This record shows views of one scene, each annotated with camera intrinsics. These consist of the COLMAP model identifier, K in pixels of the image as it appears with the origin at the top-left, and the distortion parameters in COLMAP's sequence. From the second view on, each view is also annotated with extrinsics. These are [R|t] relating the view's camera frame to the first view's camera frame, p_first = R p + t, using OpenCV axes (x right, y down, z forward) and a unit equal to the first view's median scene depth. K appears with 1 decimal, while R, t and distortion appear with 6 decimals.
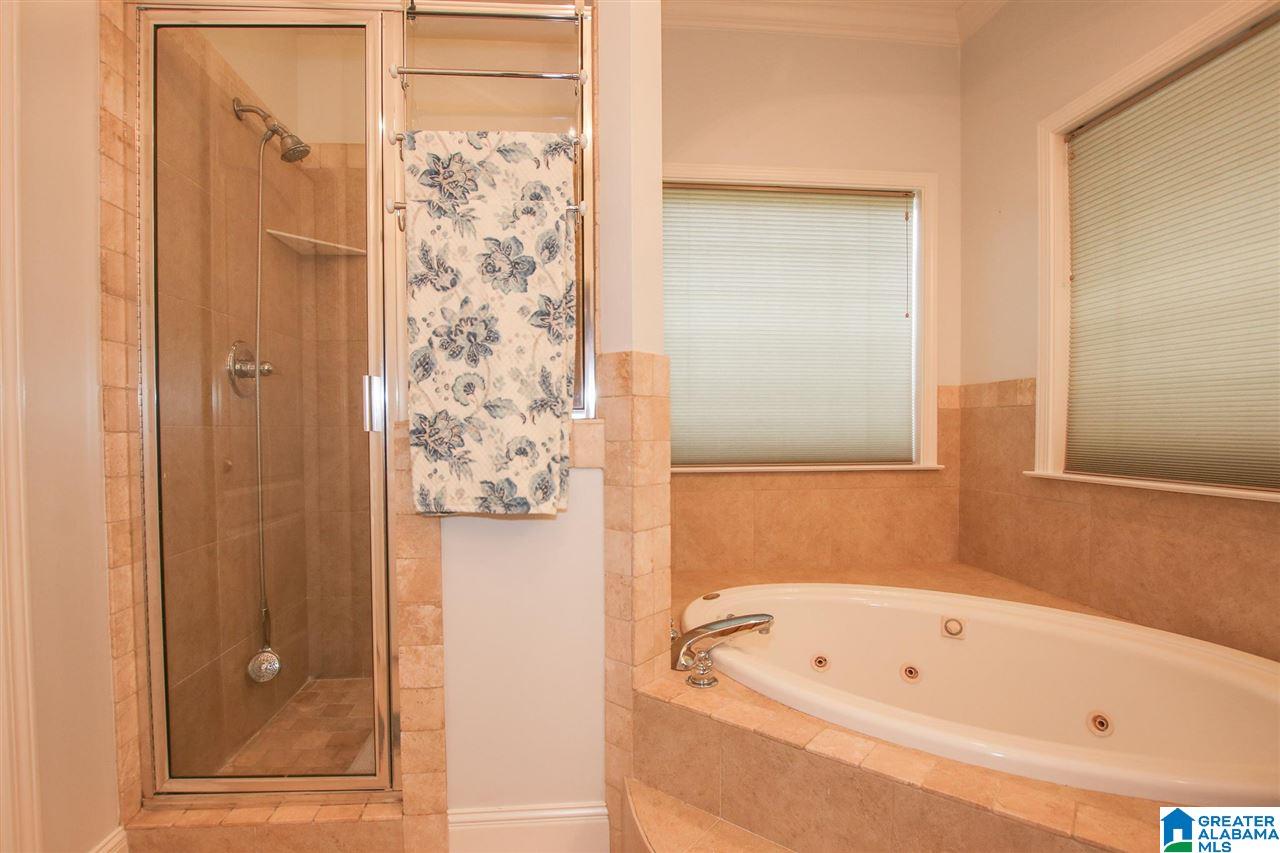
lens RADIAL K [[627.4, 0, 631.1], [0, 627.4, 440.2], [0, 0, 1]] dist [-0.043909, 0.011507]
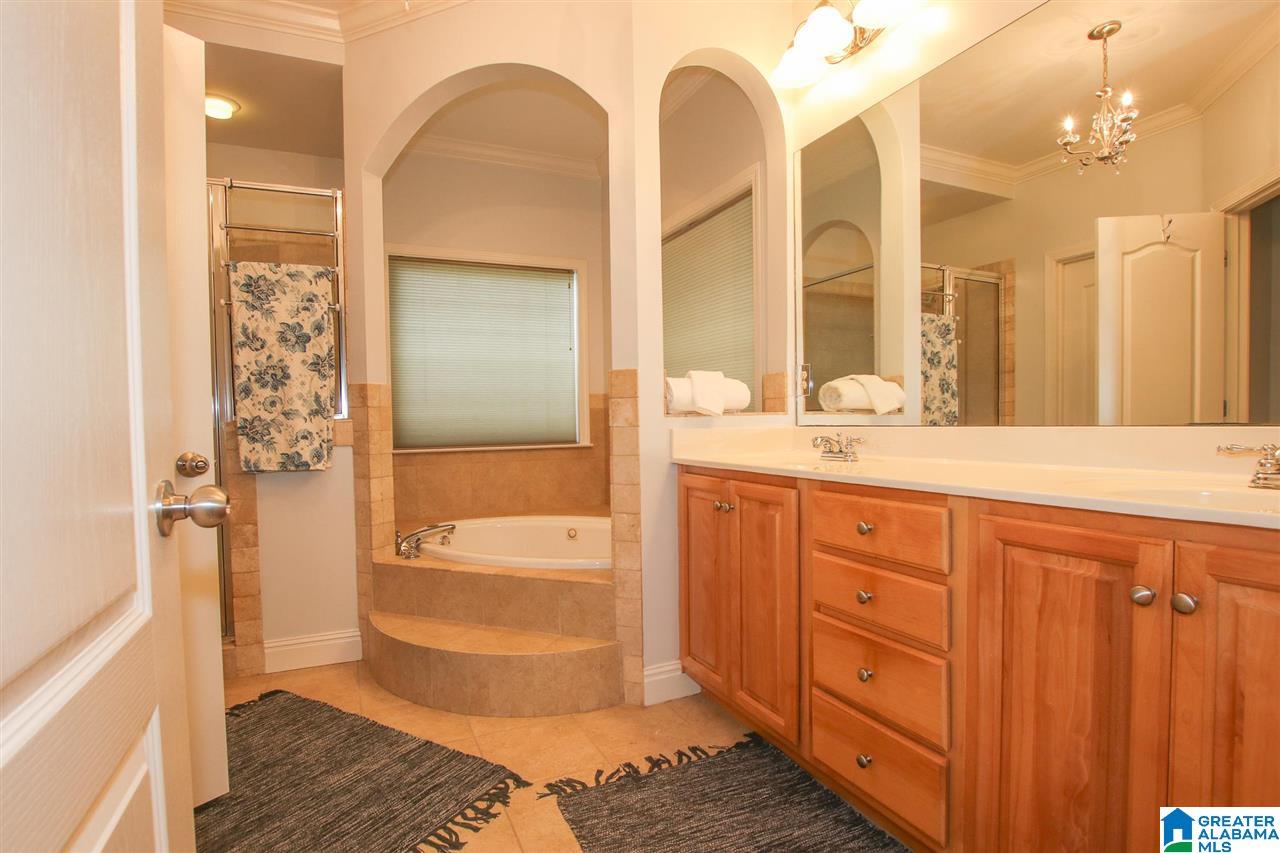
lens RADIAL K [[627.4, 0, 631.1], [0, 627.4, 440.2], [0, 0, 1]] dist [-0.043909, 0.011507]
pose [[0.949317, -0.019114, 0.313738, 0.170640], [0.014615, 0.999754, 0.016685, 0.010070], [-0.313979, -0.011254, 0.949363, -1.070575]]
